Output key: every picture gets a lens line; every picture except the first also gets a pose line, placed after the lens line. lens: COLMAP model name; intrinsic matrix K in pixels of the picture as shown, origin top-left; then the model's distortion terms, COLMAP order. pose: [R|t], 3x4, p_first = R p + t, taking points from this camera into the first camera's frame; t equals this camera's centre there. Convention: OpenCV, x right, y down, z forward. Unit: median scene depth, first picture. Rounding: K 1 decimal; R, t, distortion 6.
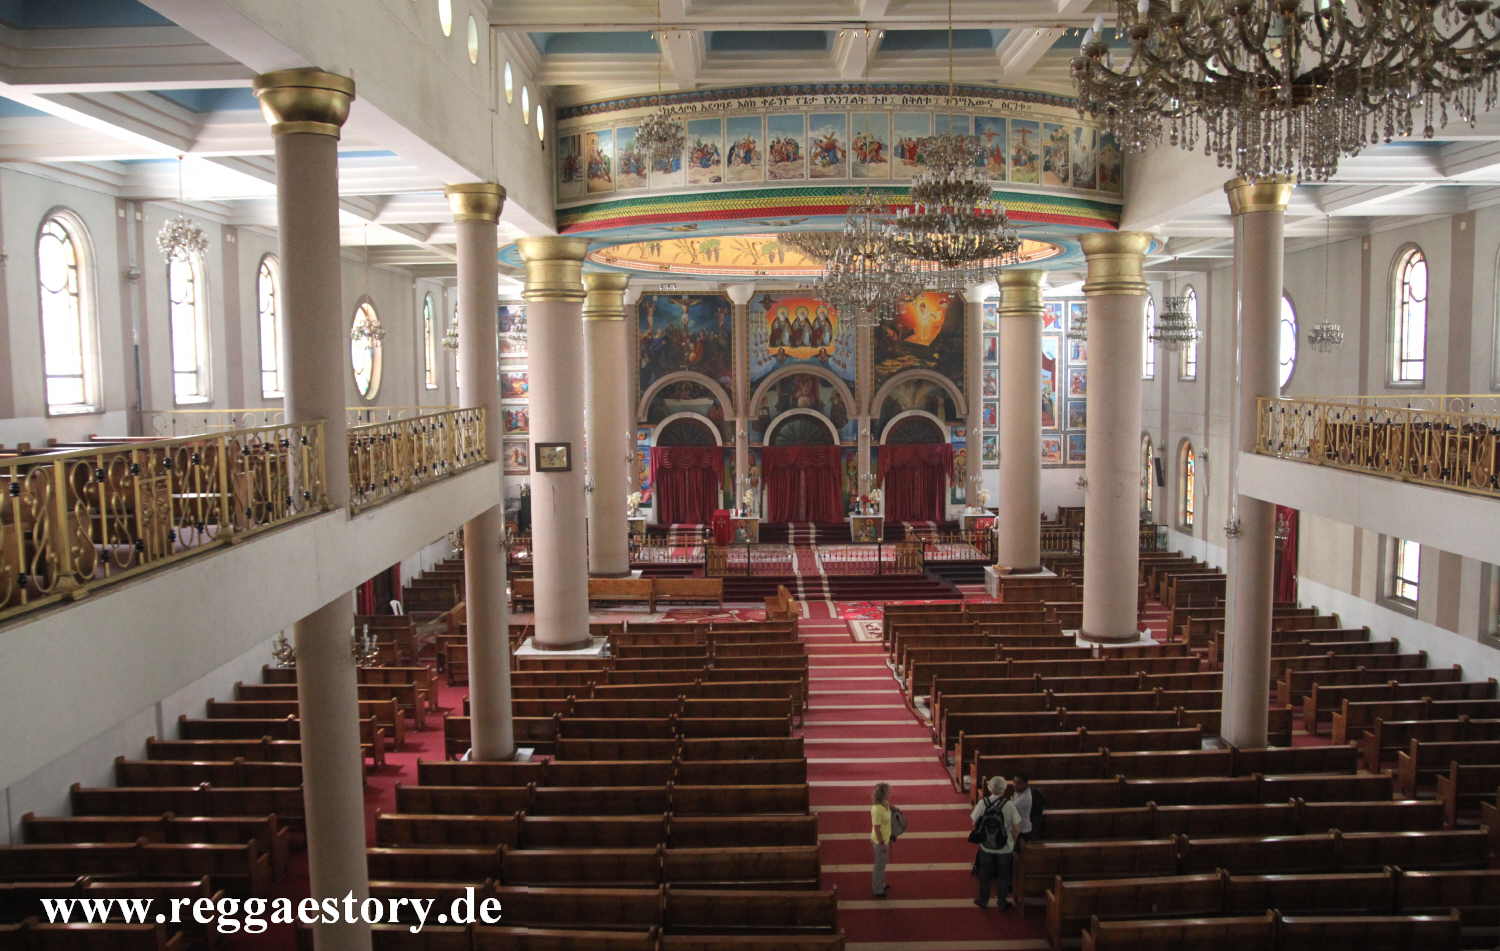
lens RADIAL K [[1263.5, 0, 752.5], [0, 1263.5, 482.5], [0, 0, 1]] dist [-0.102511, 0.026666]
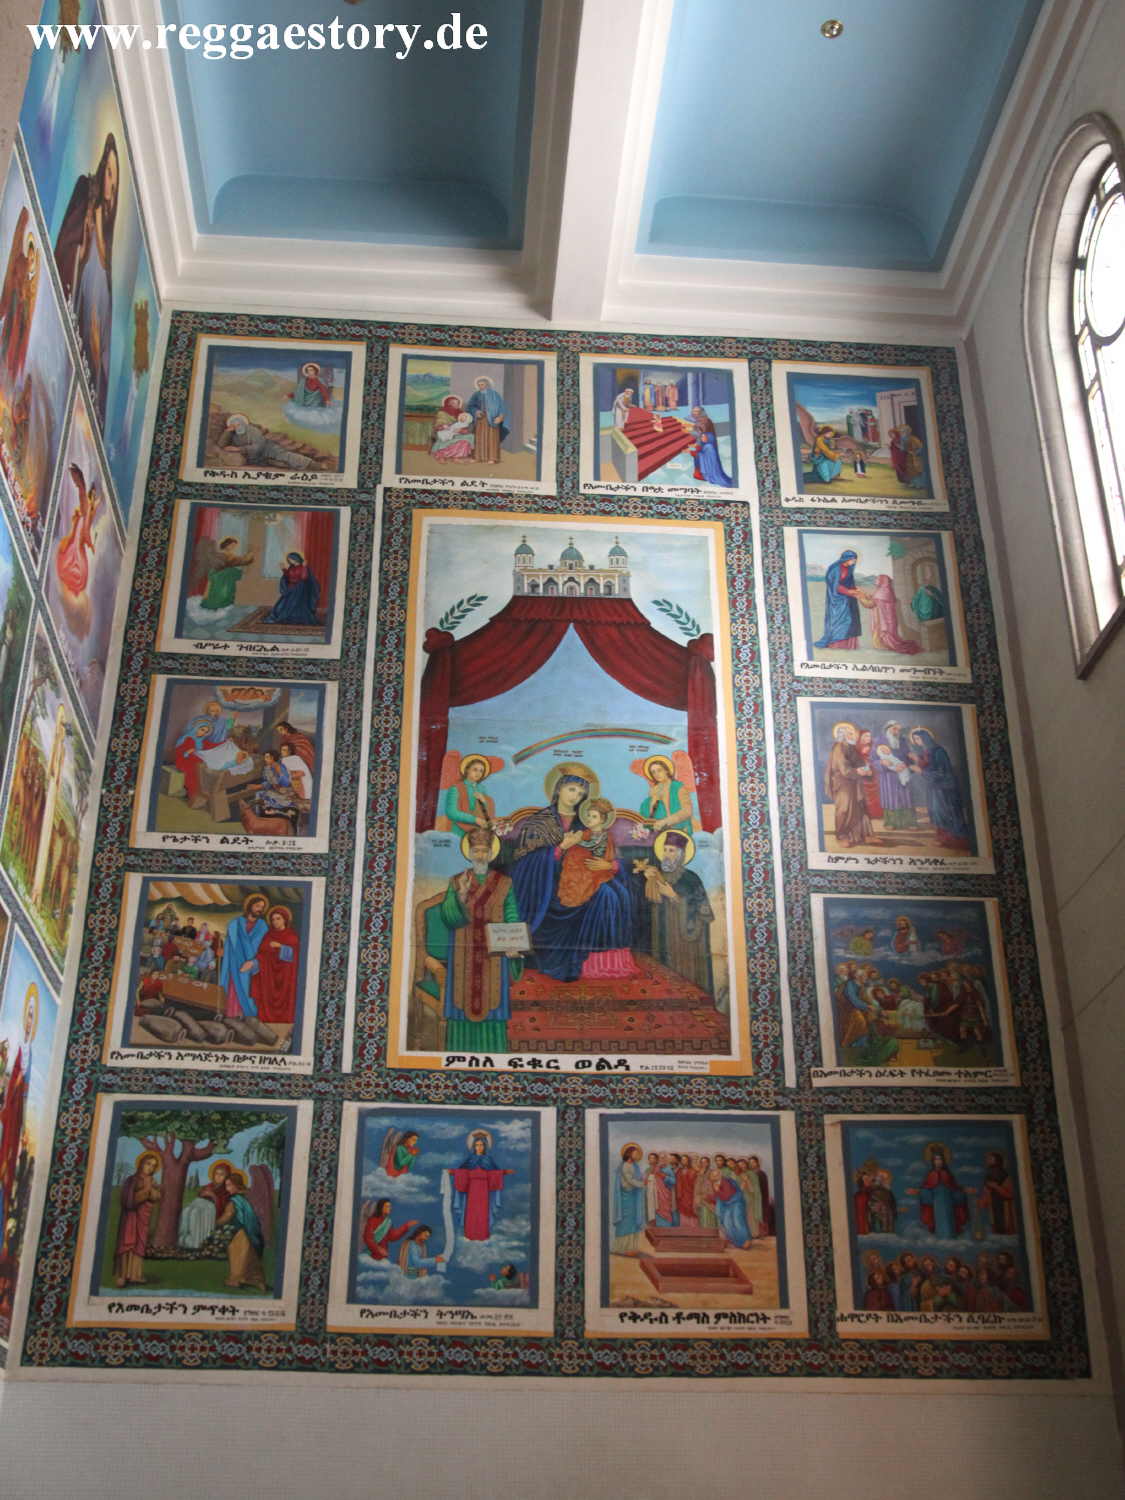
lens RADIAL K [[1715.4, 0, 560.8], [0, 1715.4, 750.6], [0, 0, 1]] dist [-0.052627, 0.000000]
pose [[0.997755, 0.041652, 0.052441, 0.231824], [-0.006338, 0.838270, -0.545219, 0.032718], [-0.066669, 0.543662, 0.836652, 0.907189]]
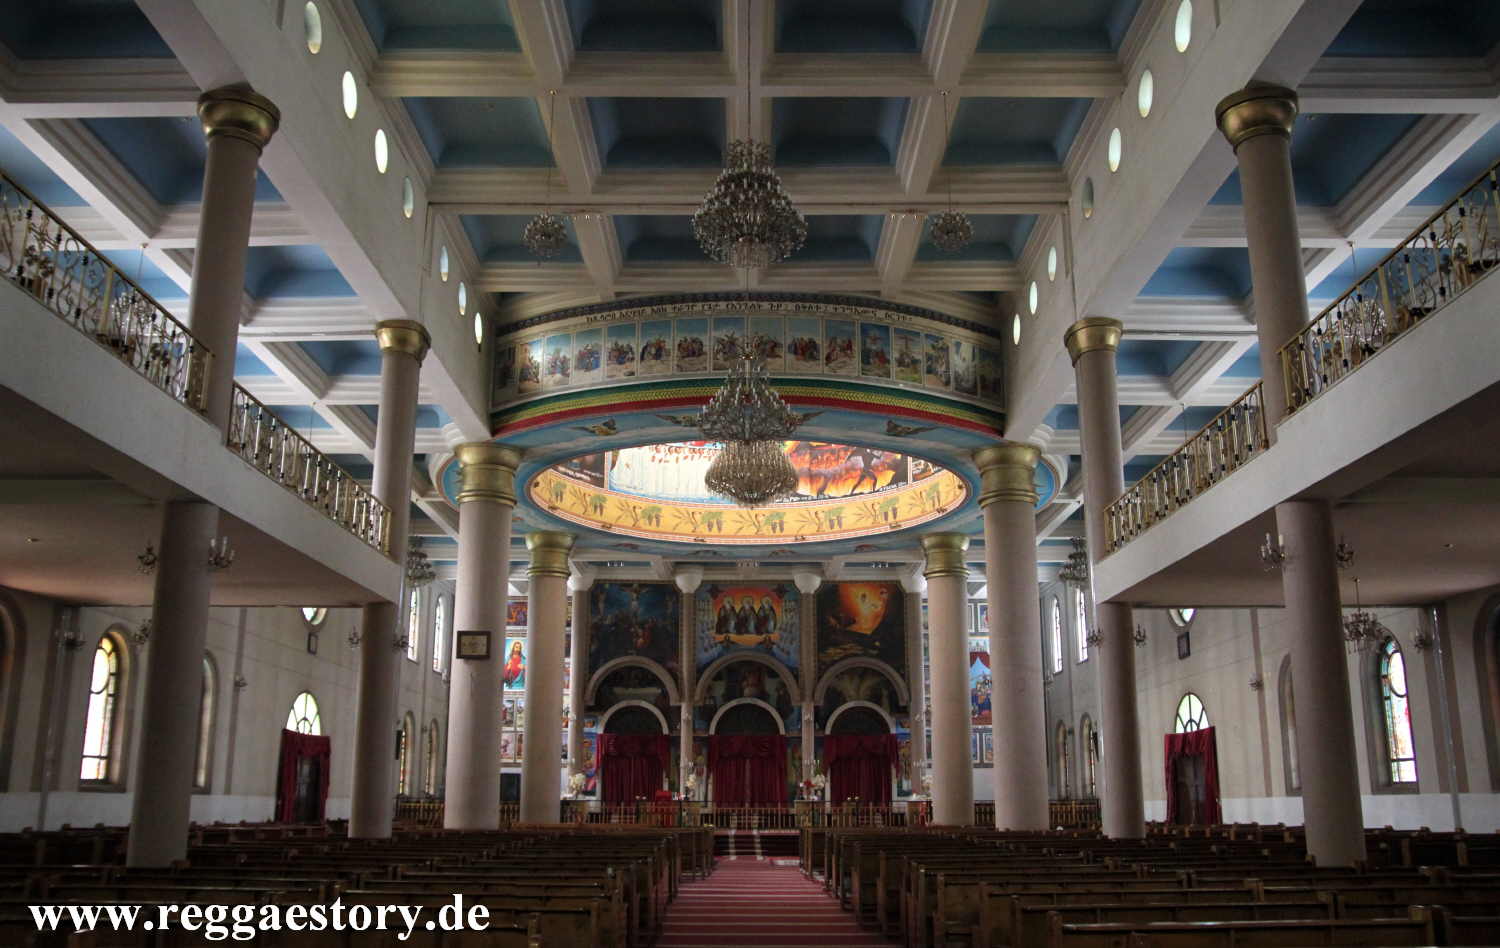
lens RADIAL K [[1263.5, 0, 747.3], [0, 1263.5, 473.8], [0, 0, 1]] dist [-0.102511, 0.026666]
pose [[0.999933, 0.010355, -0.005239, 0.043501], [-0.011513, 0.941746, -0.336129, 0.115907], [0.001453, 0.336166, 0.941801, -0.015616]]
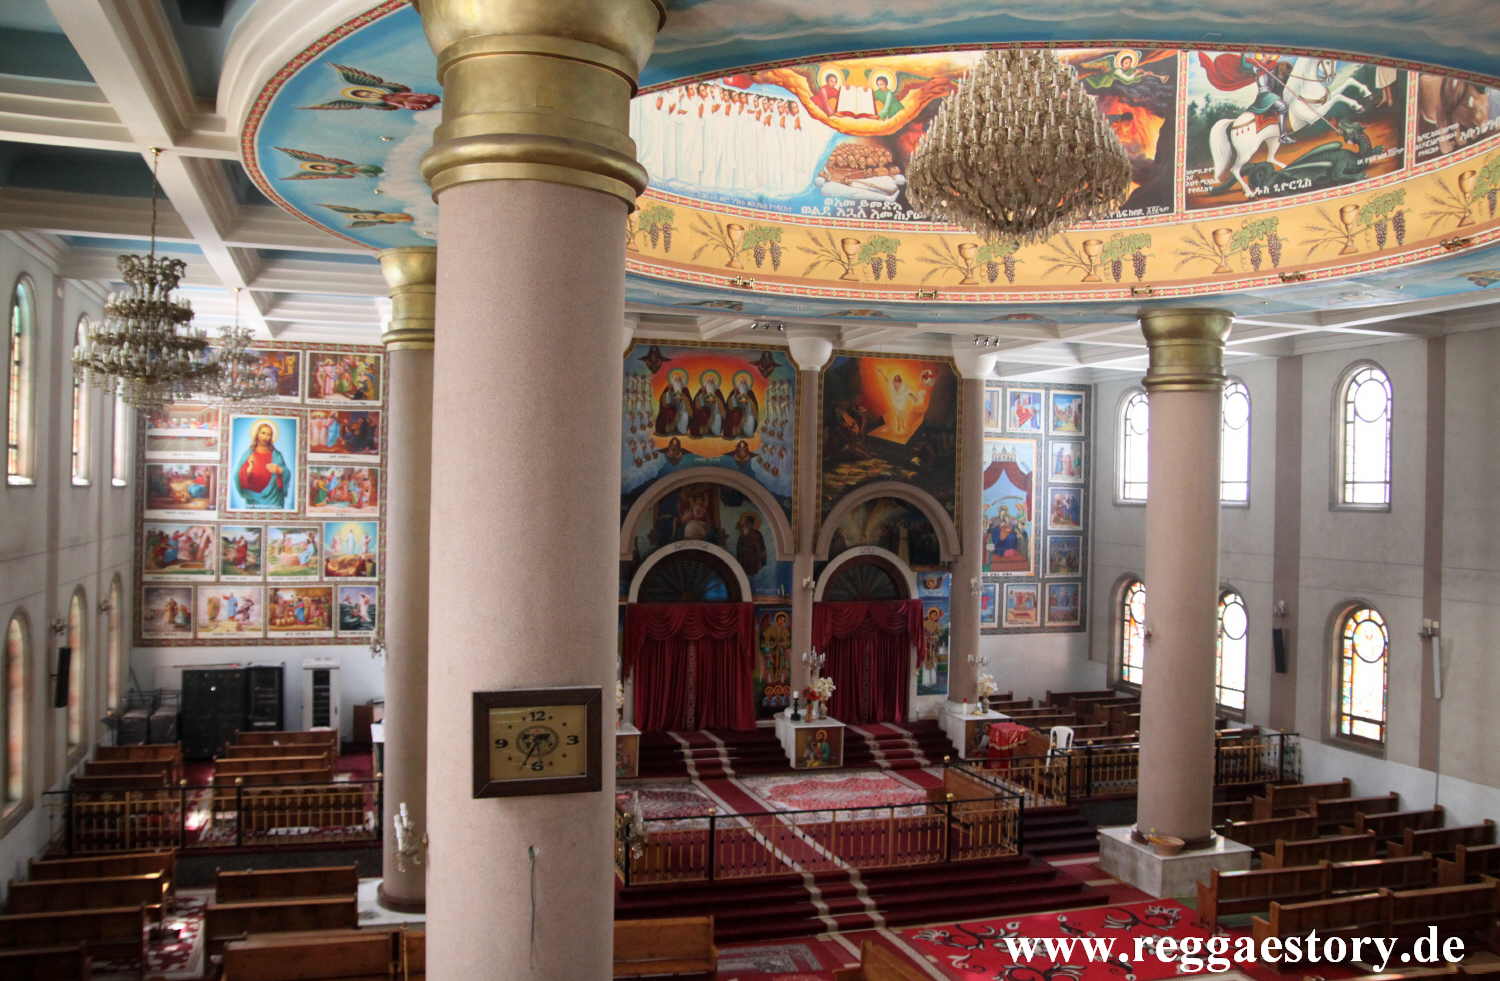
lens RADIAL K [[1265.6, 0, 757.6], [0, 1265.6, 484.4], [0, 0, 1]] dist [-0.112478, 0.086532]
pose [[0.952754, 0.032328, 0.302019, -0.118015], [-0.004387, 0.995681, -0.092736, -0.030581], [-0.303713, 0.087029, 0.948781, 0.432360]]
